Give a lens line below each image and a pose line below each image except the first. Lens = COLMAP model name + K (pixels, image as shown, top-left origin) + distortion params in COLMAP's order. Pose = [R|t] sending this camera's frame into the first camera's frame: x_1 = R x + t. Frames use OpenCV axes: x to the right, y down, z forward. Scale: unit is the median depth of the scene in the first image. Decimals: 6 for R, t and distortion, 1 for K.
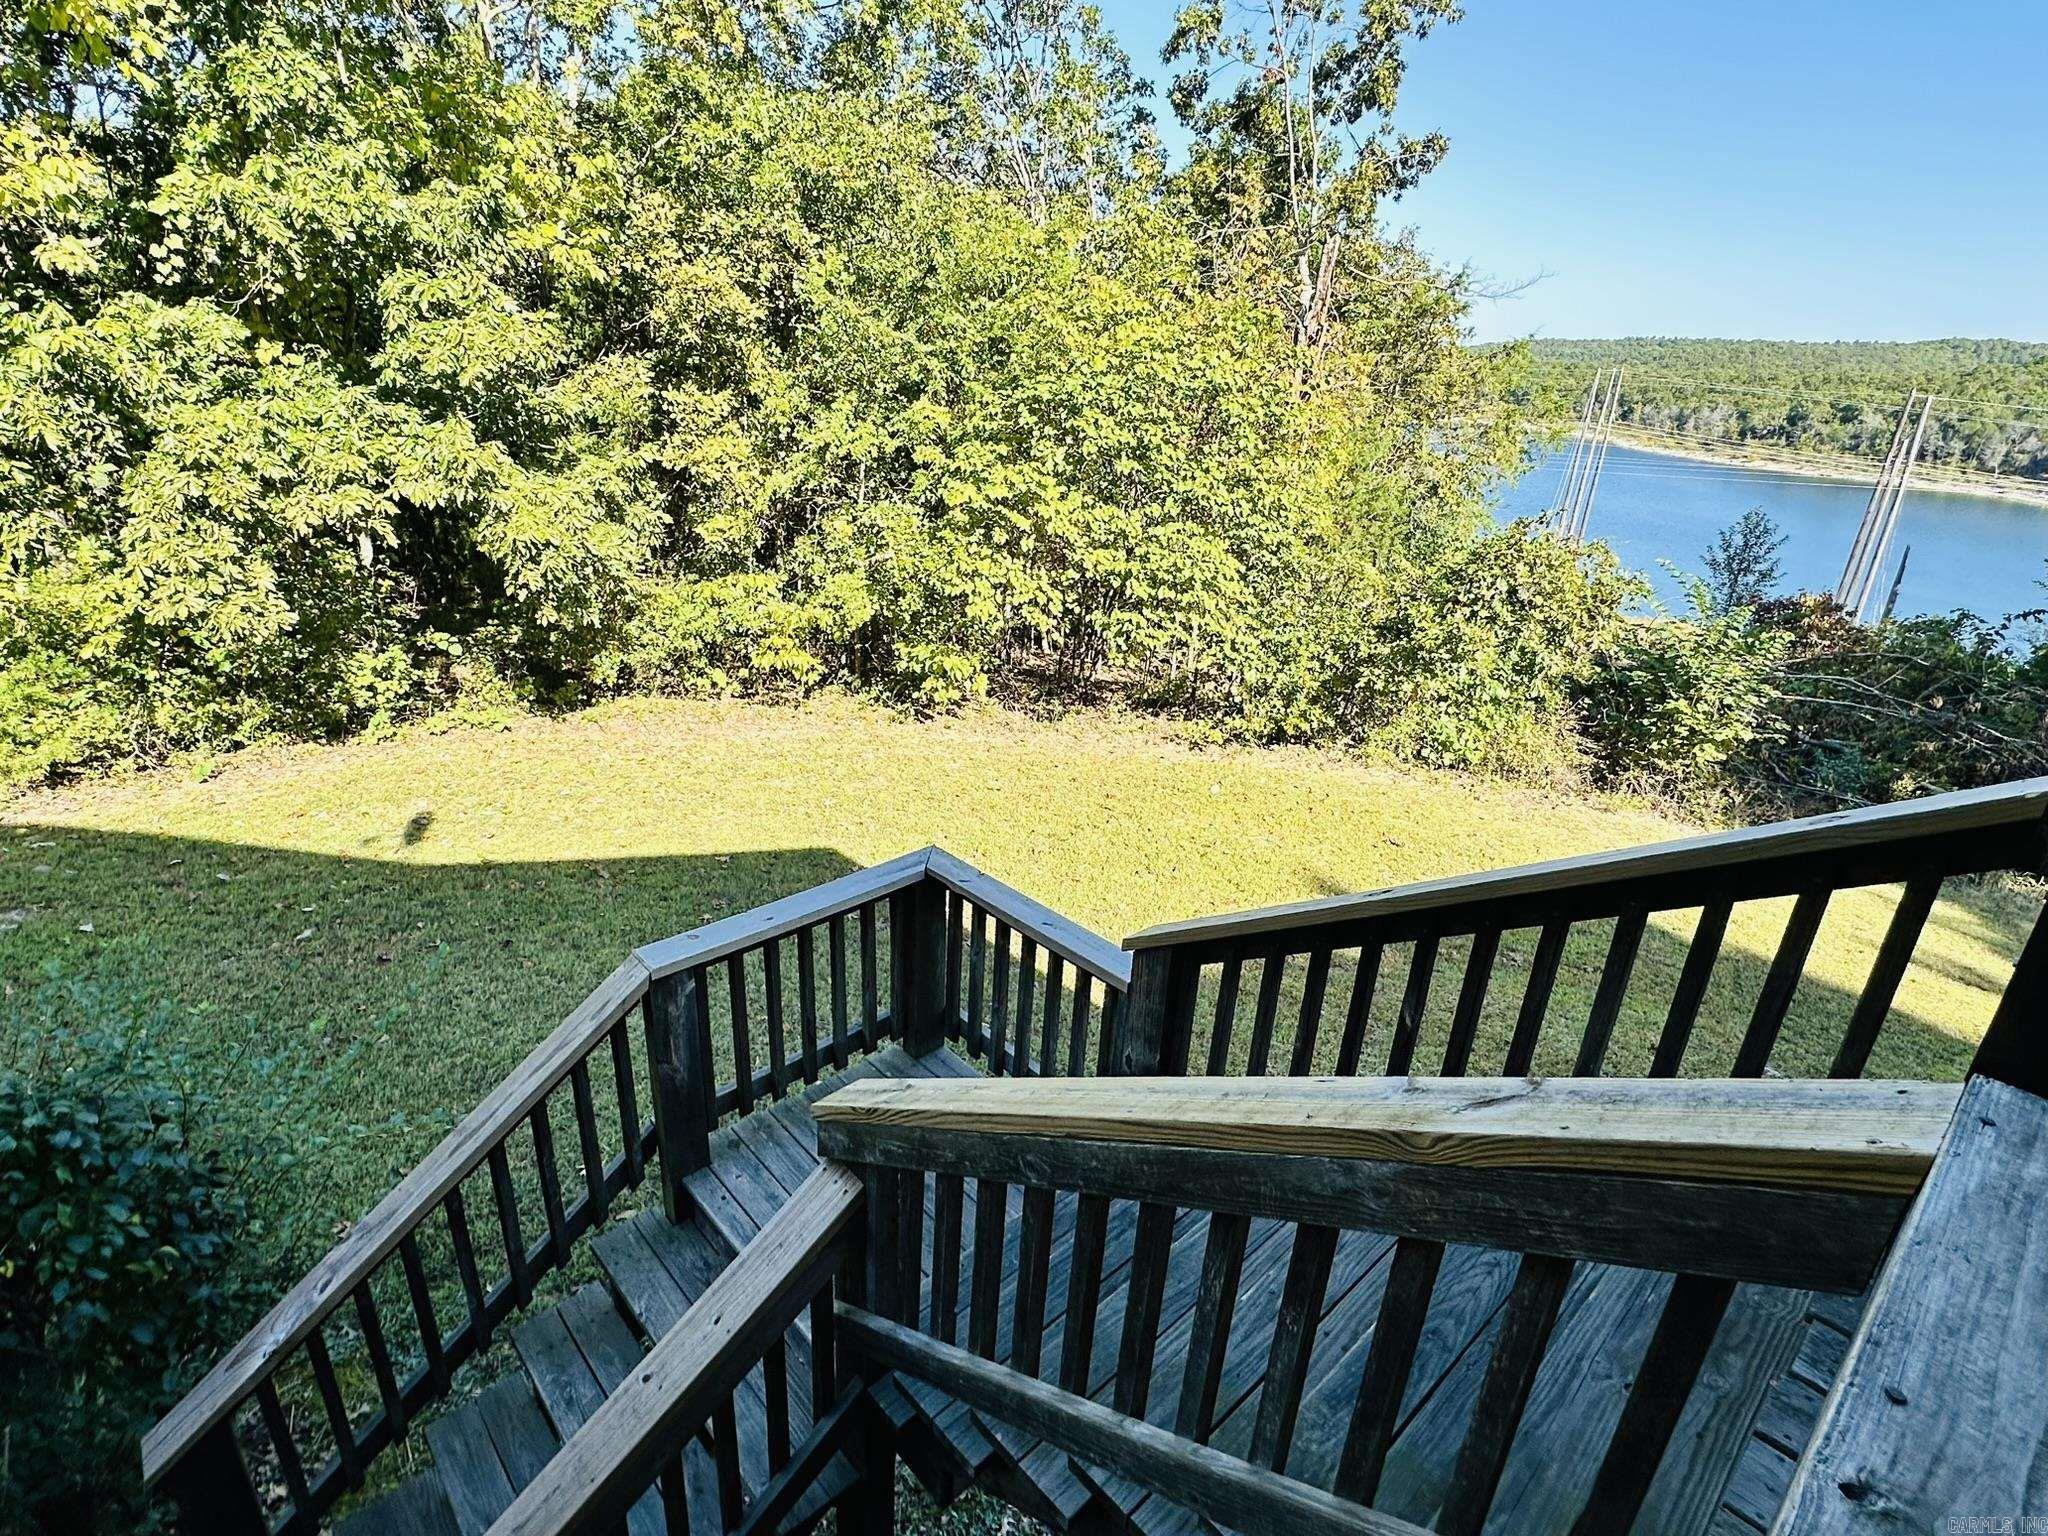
lens RADIAL K [[1040.8, 0, 1018.2], [0, 1040.8, 772.2], [0, 0, 1]] dist [-0.007122, 0.001926]
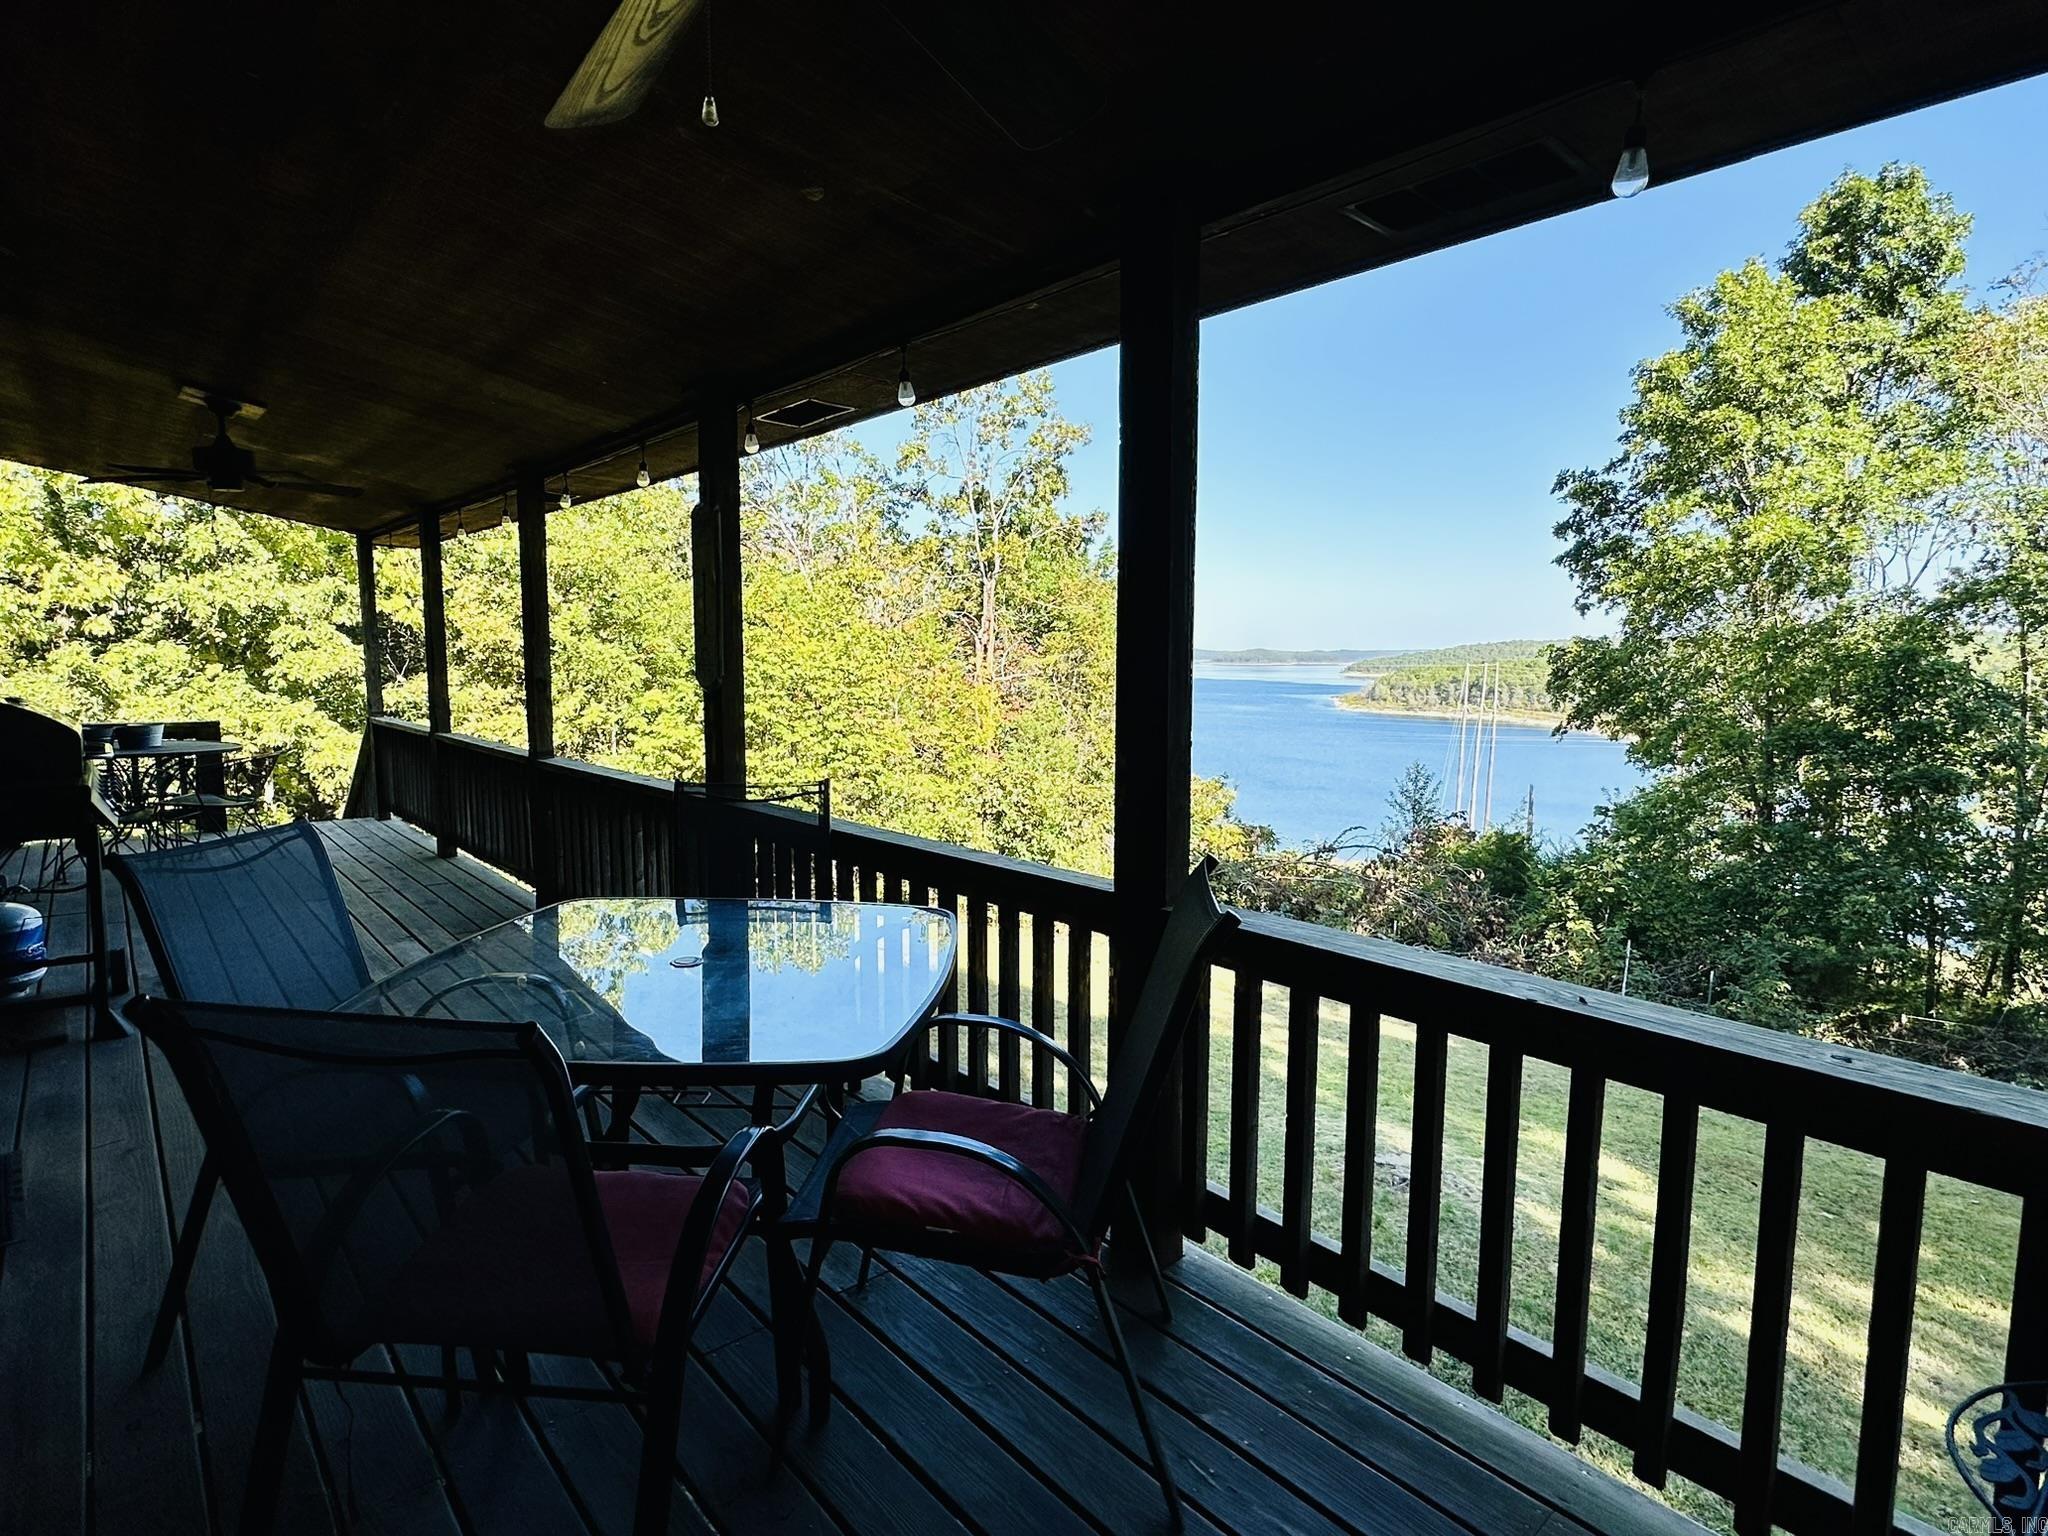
lens RADIAL K [[1040.8, 0, 1022.5], [0, 1040.8, 780.9], [0, 0, 1]] dist [-0.007122, 0.001926]
pose [[0.999619, -0.025931, -0.009474, 0.525550], [0.022401, 0.962410, -0.270675, 0.223119], [0.016137, 0.270360, 0.962624, -0.486717]]
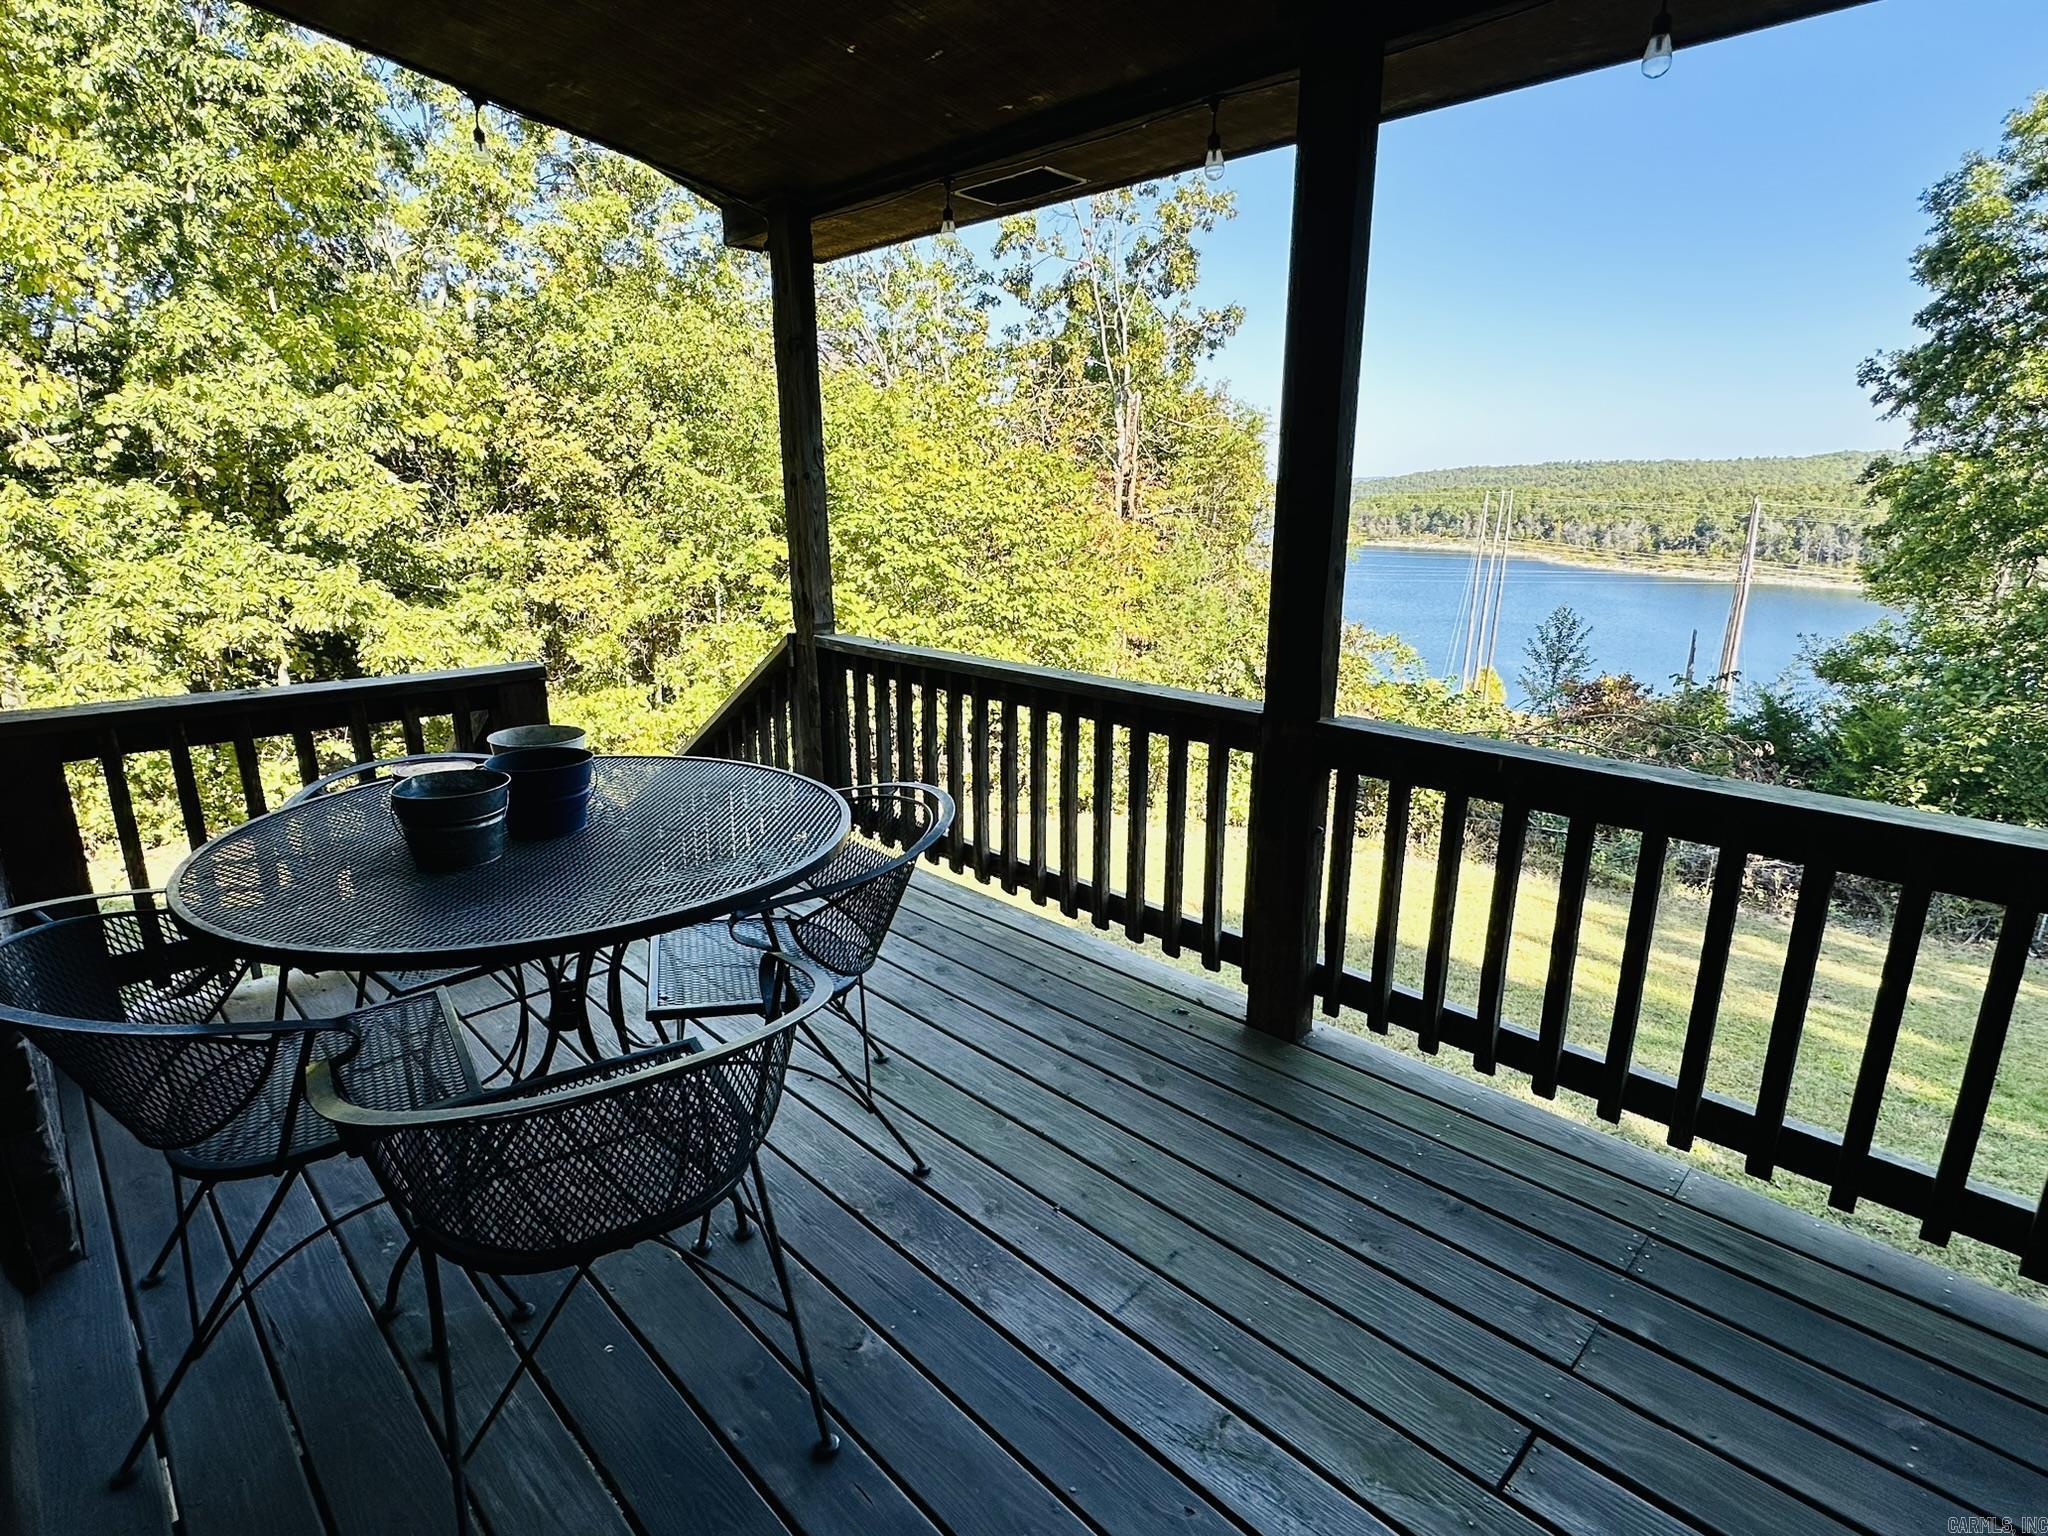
lens RADIAL K [[1040.8, 0, 1018.6], [0, 1040.8, 777.9], [0, 0, 1]] dist [-0.007122, 0.001926]
pose [[0.998373, -0.048677, 0.029710, 0.170015], [0.051920, 0.991355, -0.120498, 0.083217], [-0.023587, 0.121845, 0.992269, -0.179480]]
